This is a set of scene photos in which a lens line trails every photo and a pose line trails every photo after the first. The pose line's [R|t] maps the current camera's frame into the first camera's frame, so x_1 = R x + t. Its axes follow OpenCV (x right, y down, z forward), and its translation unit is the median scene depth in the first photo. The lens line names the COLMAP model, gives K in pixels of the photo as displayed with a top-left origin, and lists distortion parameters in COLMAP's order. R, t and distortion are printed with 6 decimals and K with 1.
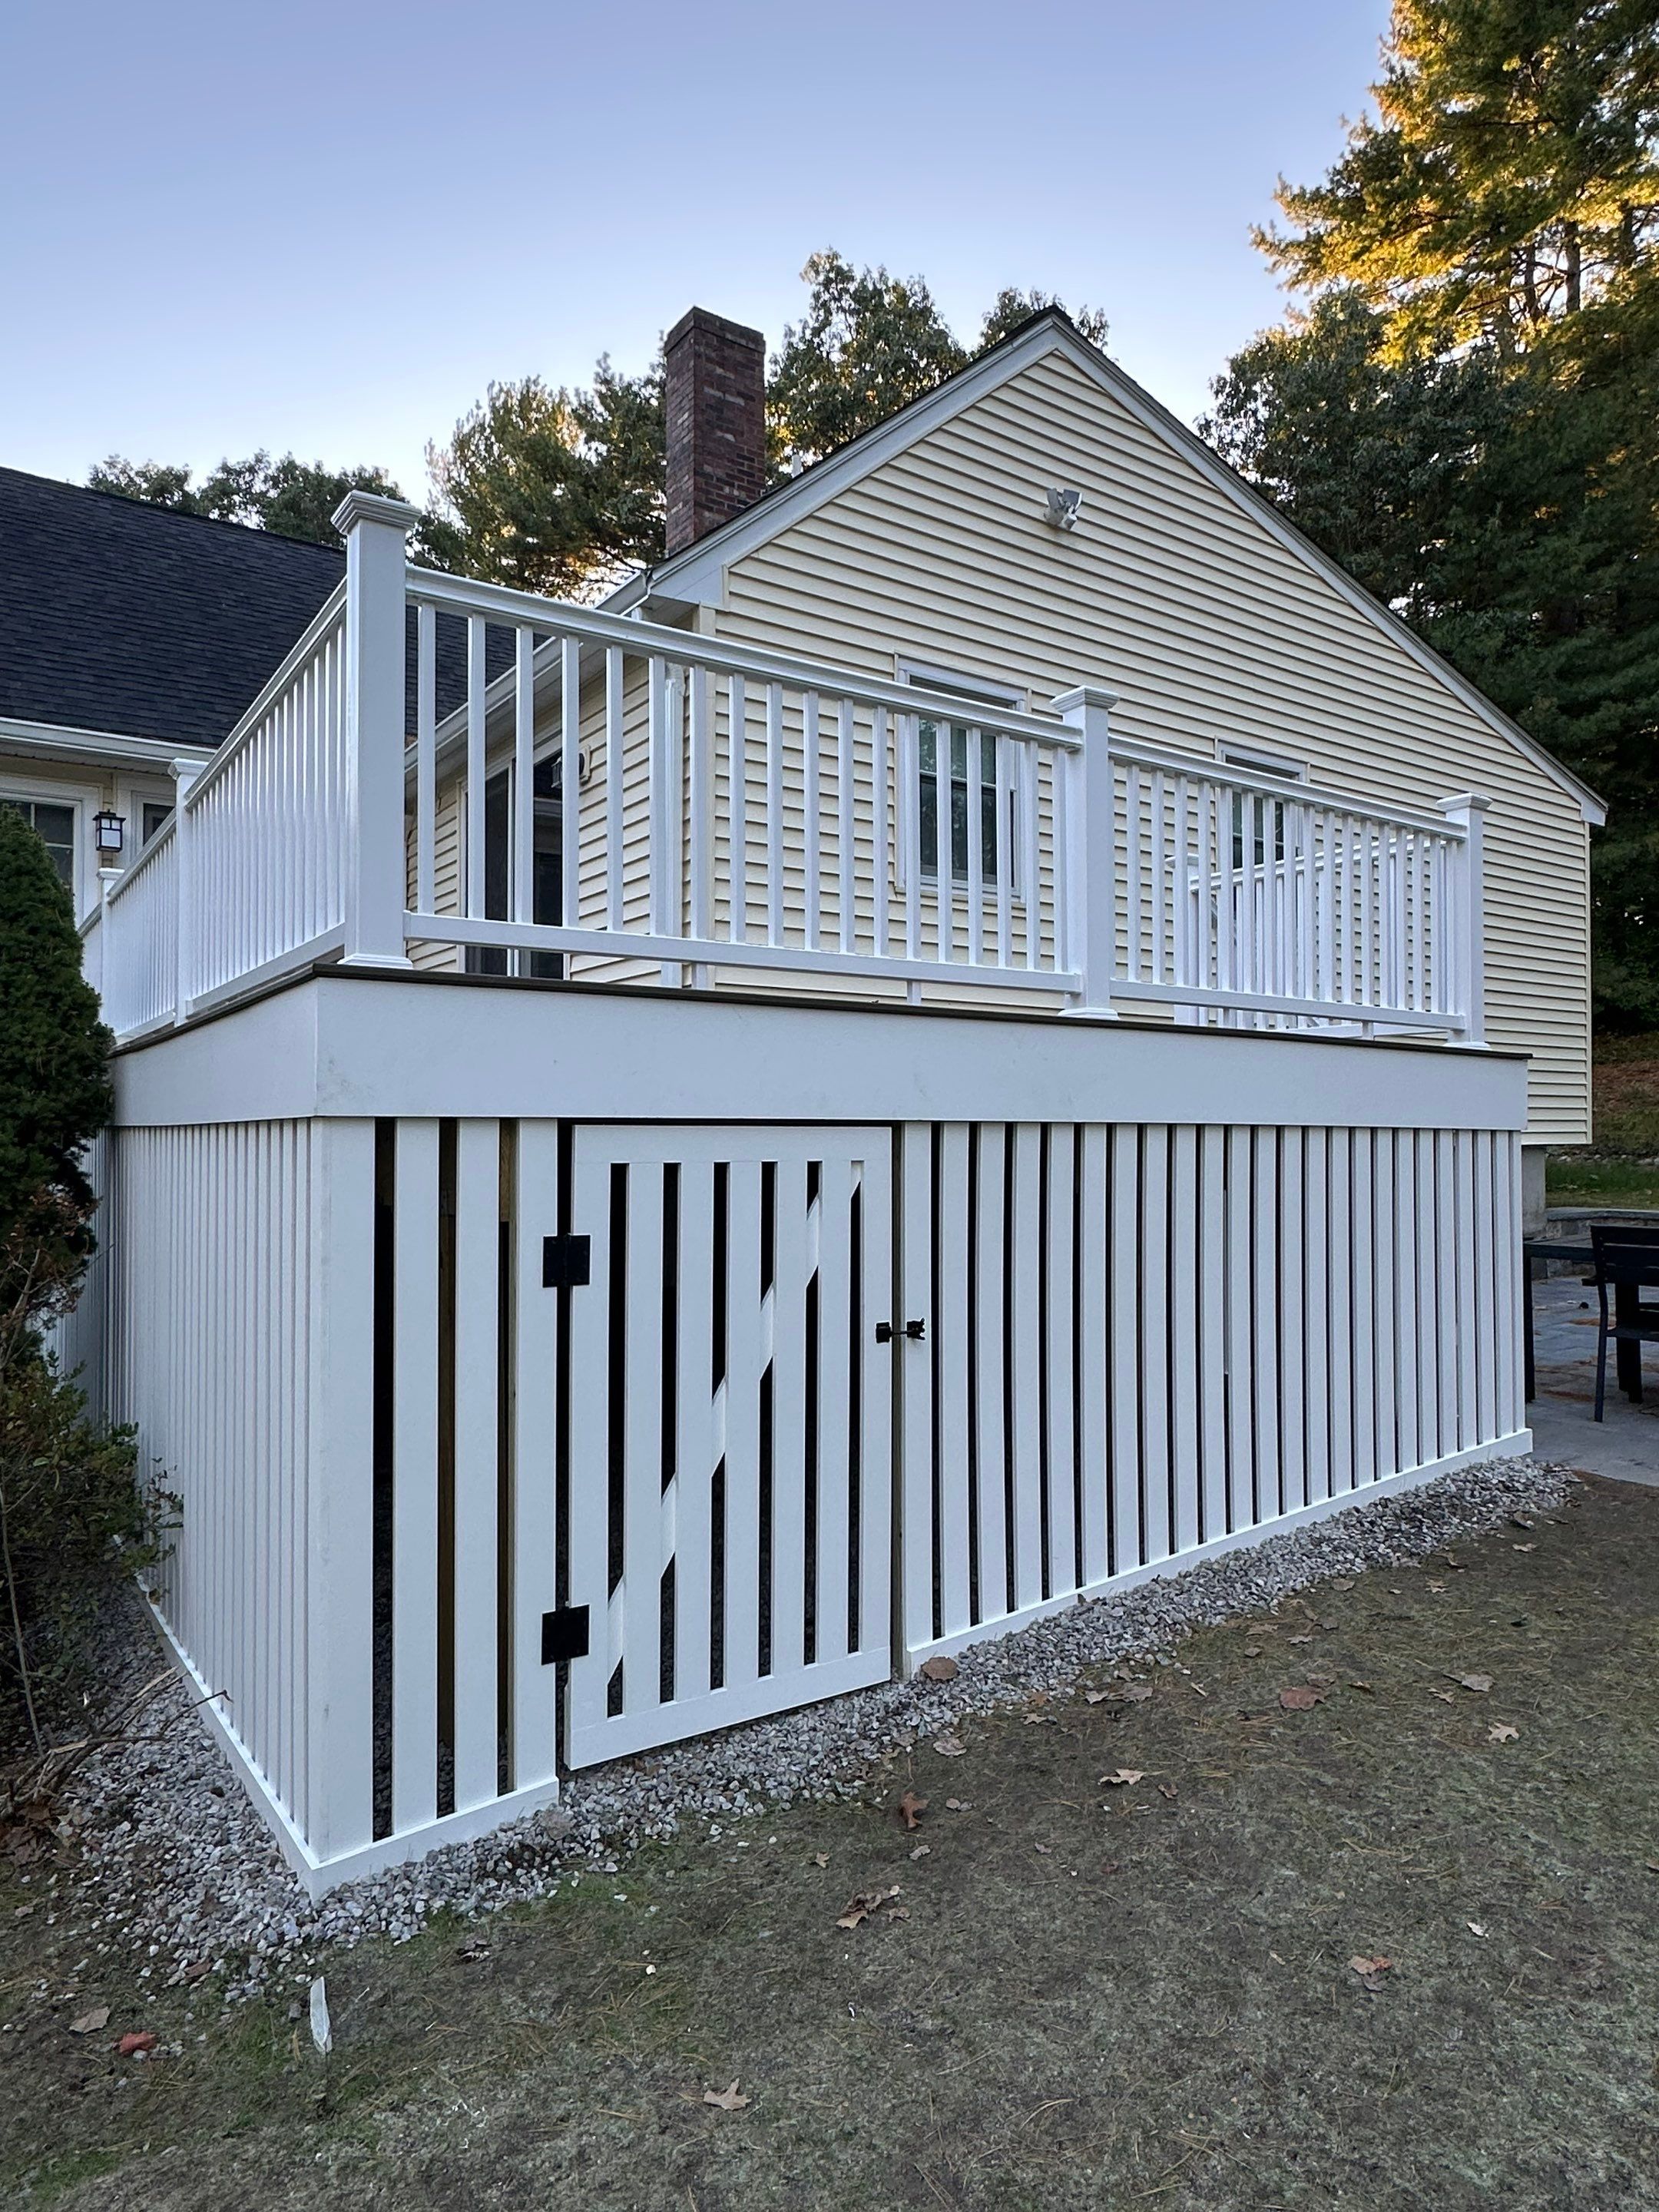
lens RADIAL K [[1328.9, 0, 827.0], [0, 1328.9, 1103.7], [0, 0, 1]] dist [-0.002358, -0.000608]
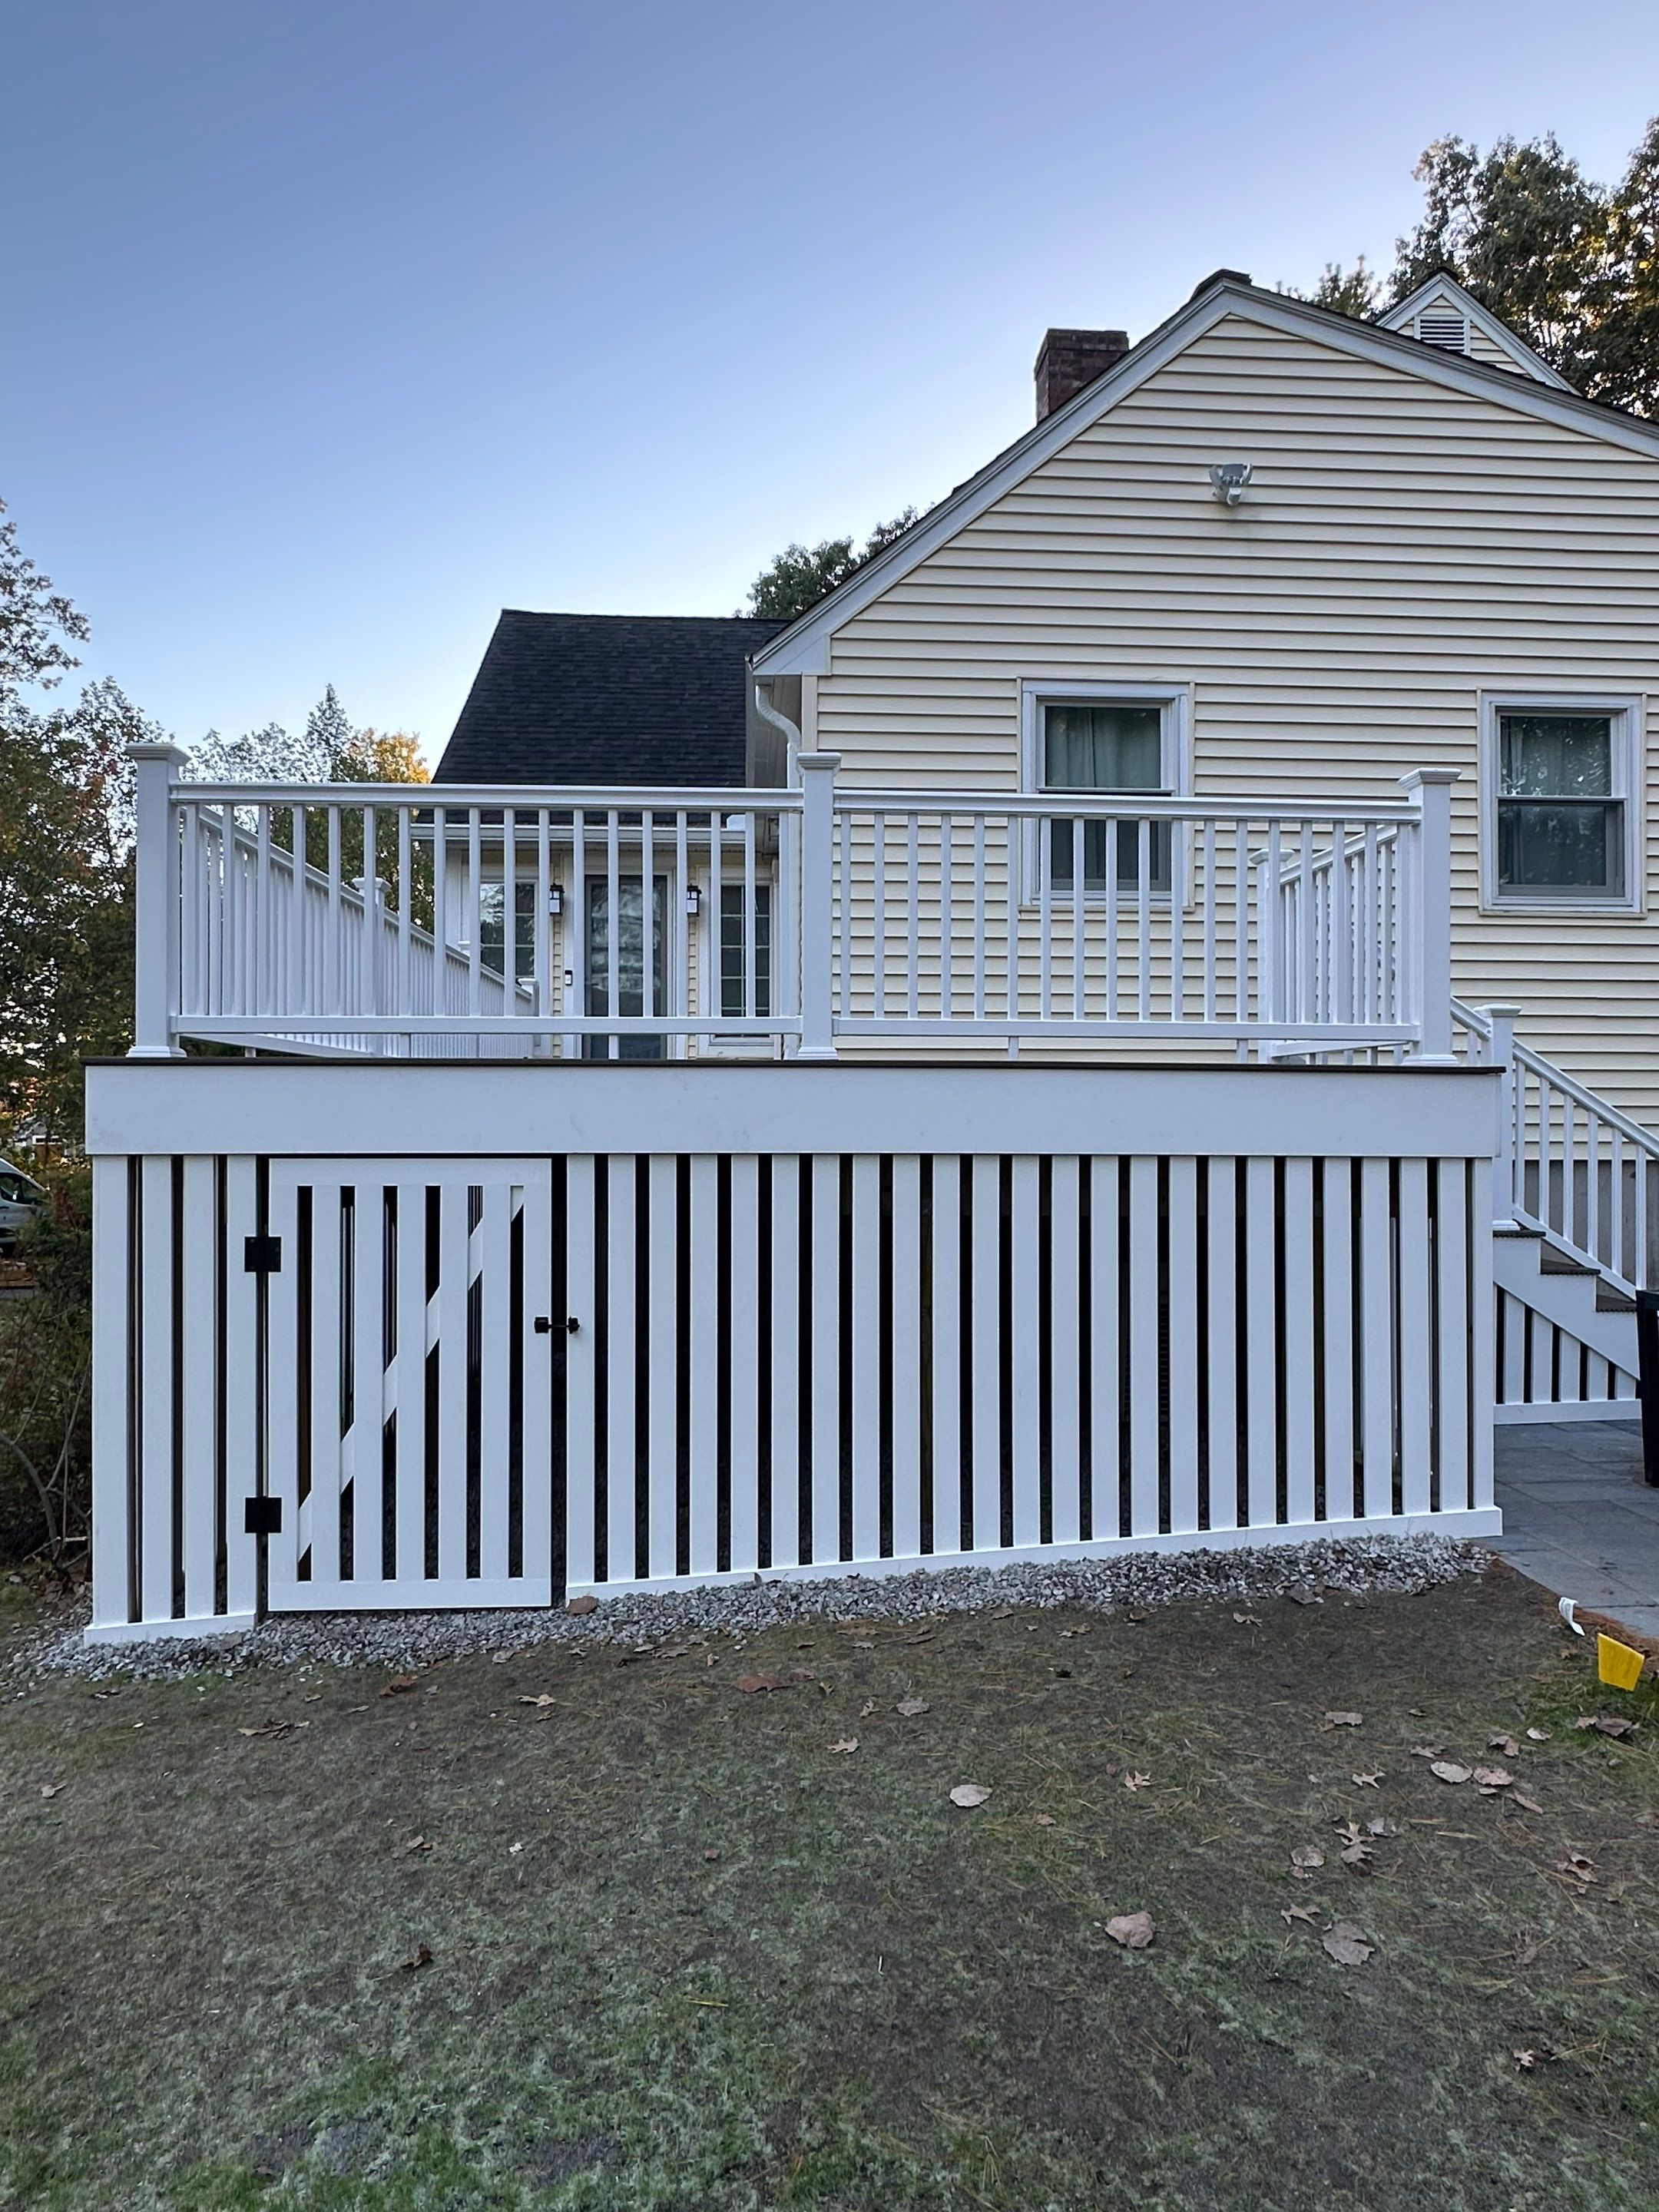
lens RADIAL K [[1328.9, 0, 830.9], [0, 1328.9, 1106.6], [0, 0, 1]] dist [-0.002358, -0.000608]
pose [[0.856763, -0.005780, -0.515678, 0.769640], [0.012776, 0.999868, 0.010019, -0.033830], [0.515553, -0.015172, 0.856724, 0.070429]]
